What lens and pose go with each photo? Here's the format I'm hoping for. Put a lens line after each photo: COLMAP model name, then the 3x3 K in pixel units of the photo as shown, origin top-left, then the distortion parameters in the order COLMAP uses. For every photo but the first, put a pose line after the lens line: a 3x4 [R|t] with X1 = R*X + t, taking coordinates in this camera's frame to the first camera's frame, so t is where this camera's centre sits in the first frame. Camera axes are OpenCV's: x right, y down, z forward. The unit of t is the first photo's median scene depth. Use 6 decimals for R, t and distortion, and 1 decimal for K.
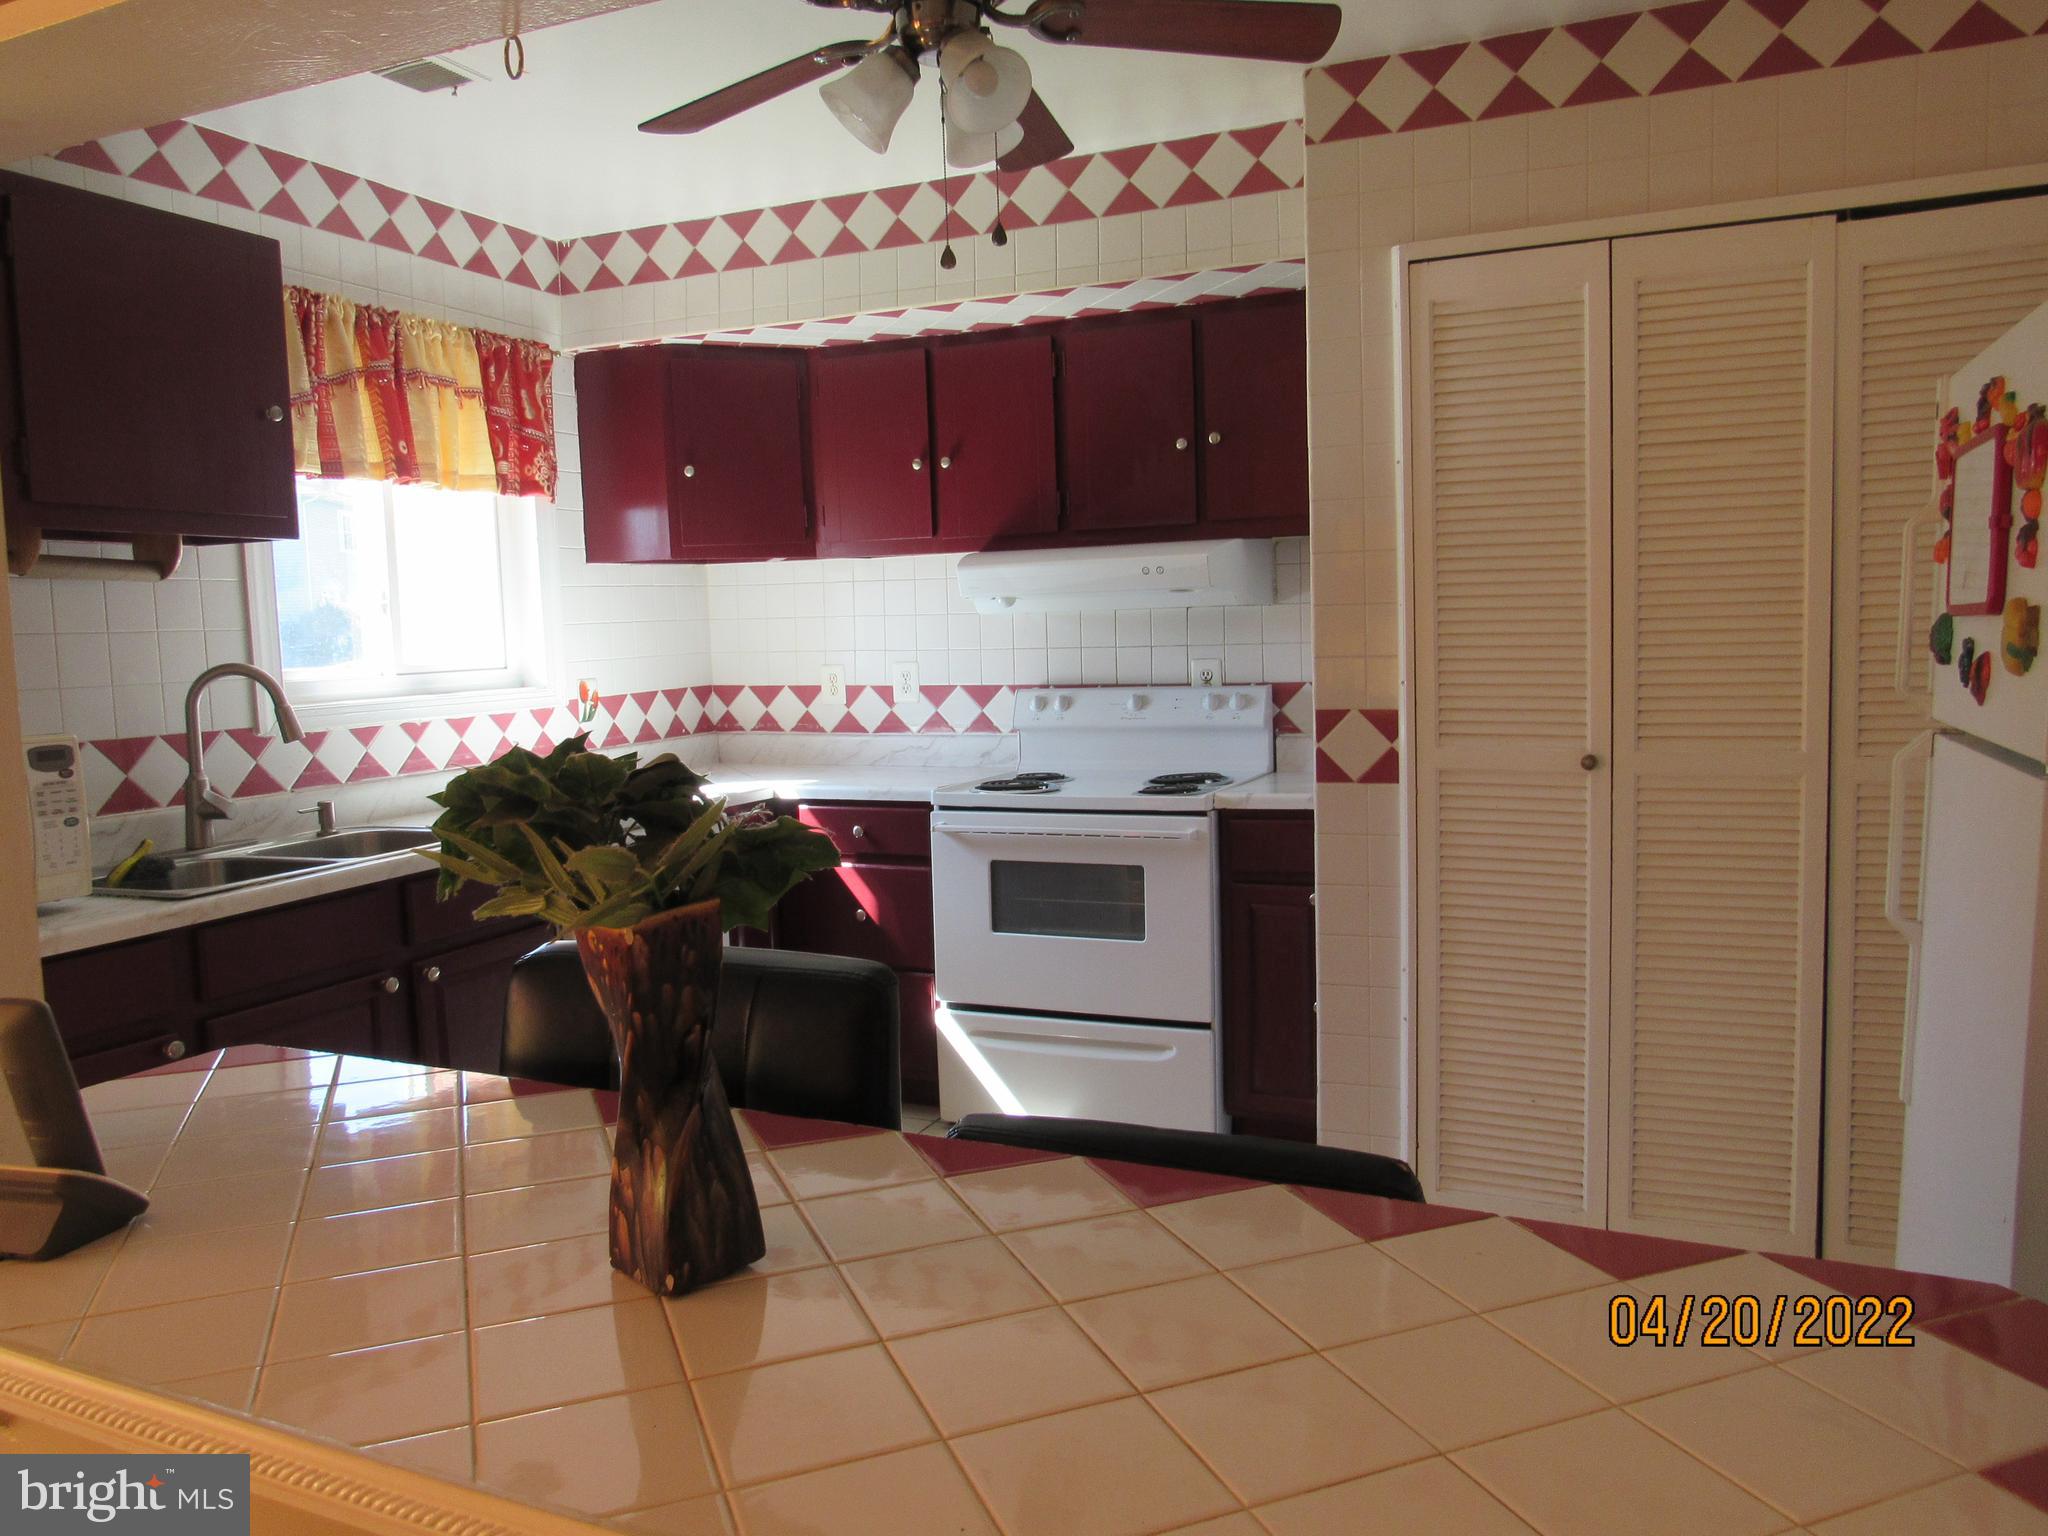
lens RADIAL K [[1466.4, 0, 1012.7], [0, 1466.4, 763.5], [0, 0, 1]] dist [-0.020622, -0.003256]
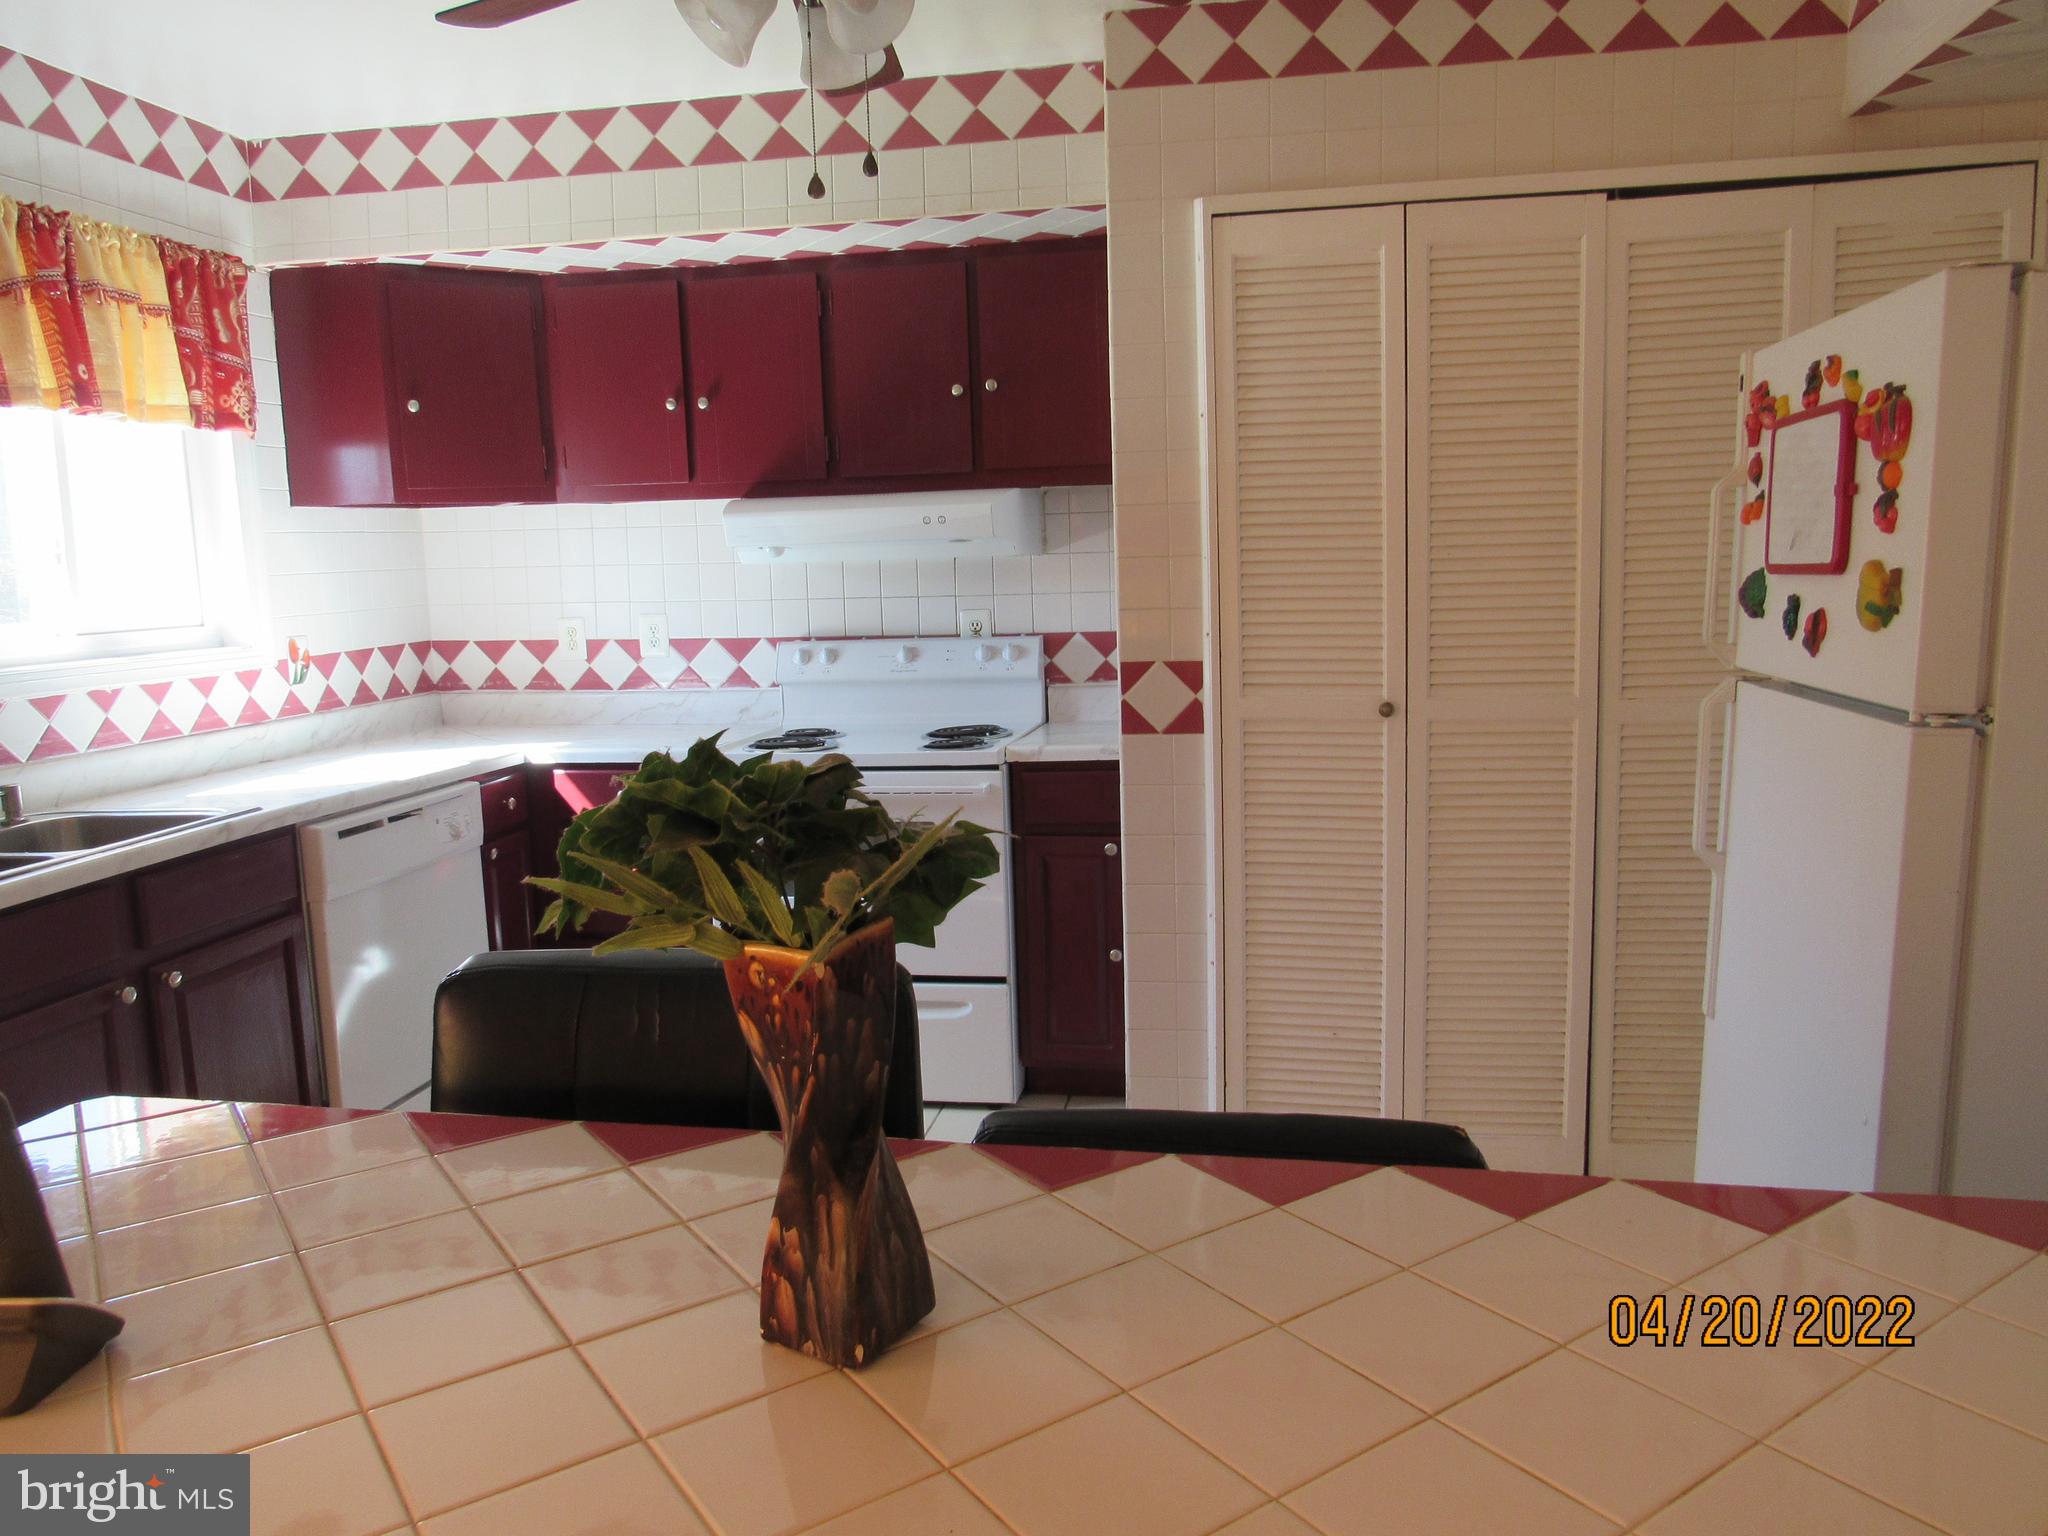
lens RADIAL K [[1466.4, 0, 1010.2], [0, 1466.4, 758.7], [0, 0, 1]] dist [-0.020622, -0.003256]
pose [[0.973420, -0.029423, 0.227131, -0.088181], [0.021316, 0.999048, 0.038065, -0.009392], [-0.228035, -0.032212, 0.973120, 0.034188]]
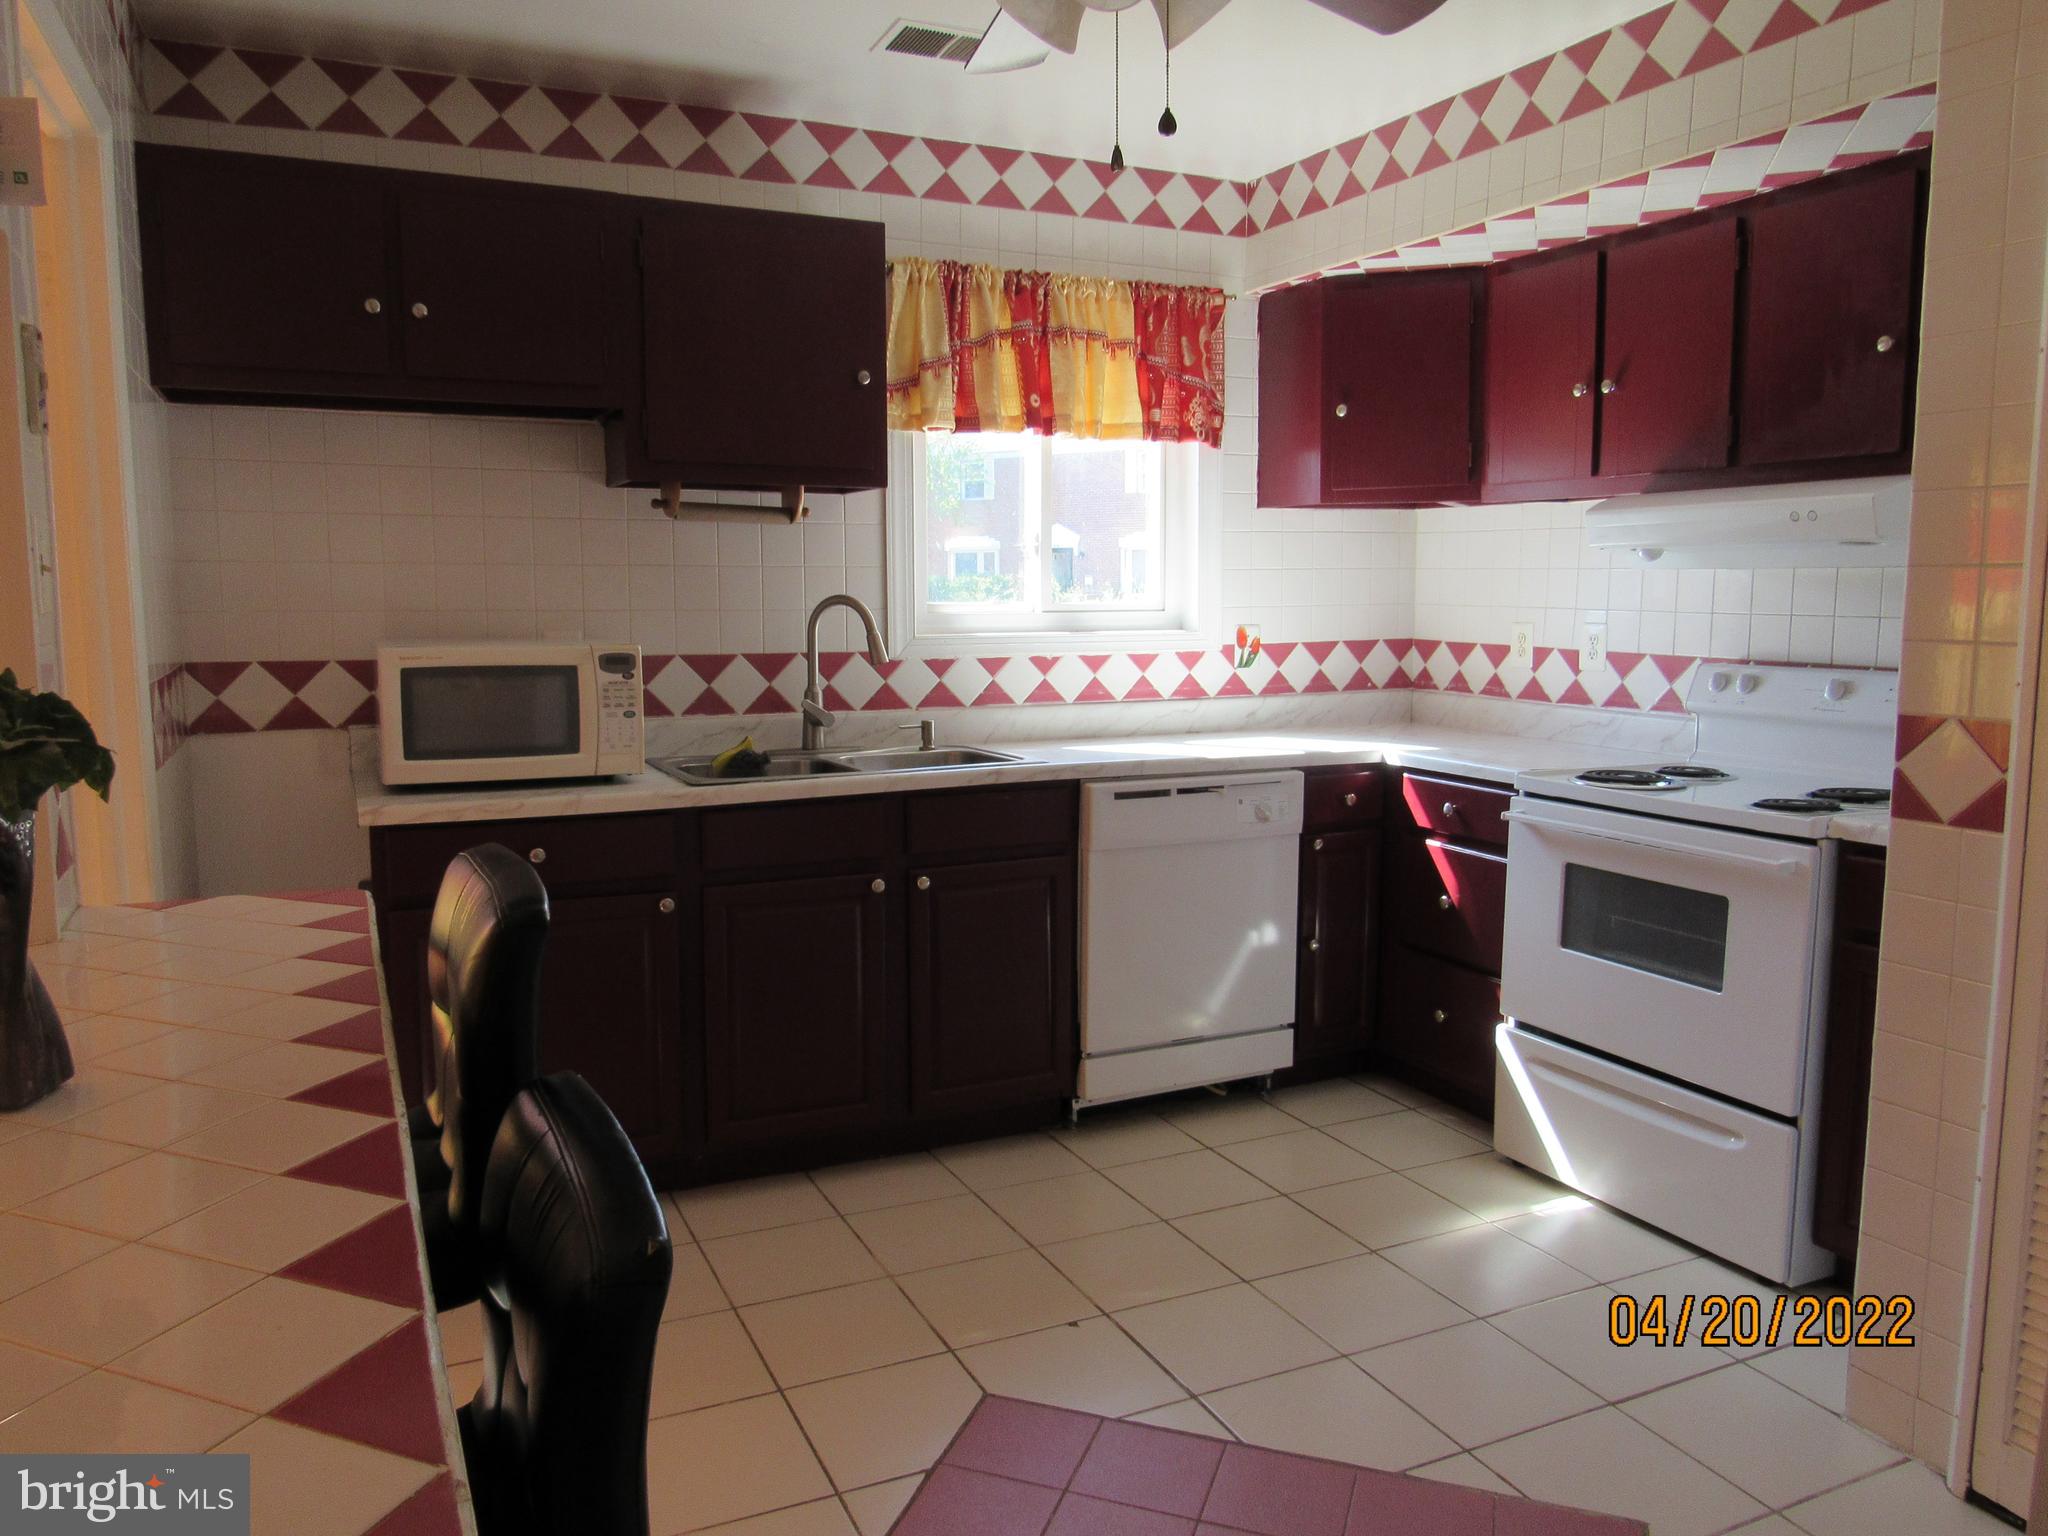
lens RADIAL K [[1466.4, 0, 1020.6], [0, 1466.4, 768.0], [0, 0, 1]] dist [-0.020622, -0.003256]
pose [[0.756705, 0.109300, -0.644555, 0.310852], [-0.084128, 0.994008, 0.069793, -0.022075], [0.648321, 0.001412, 0.761366, 0.174860]]
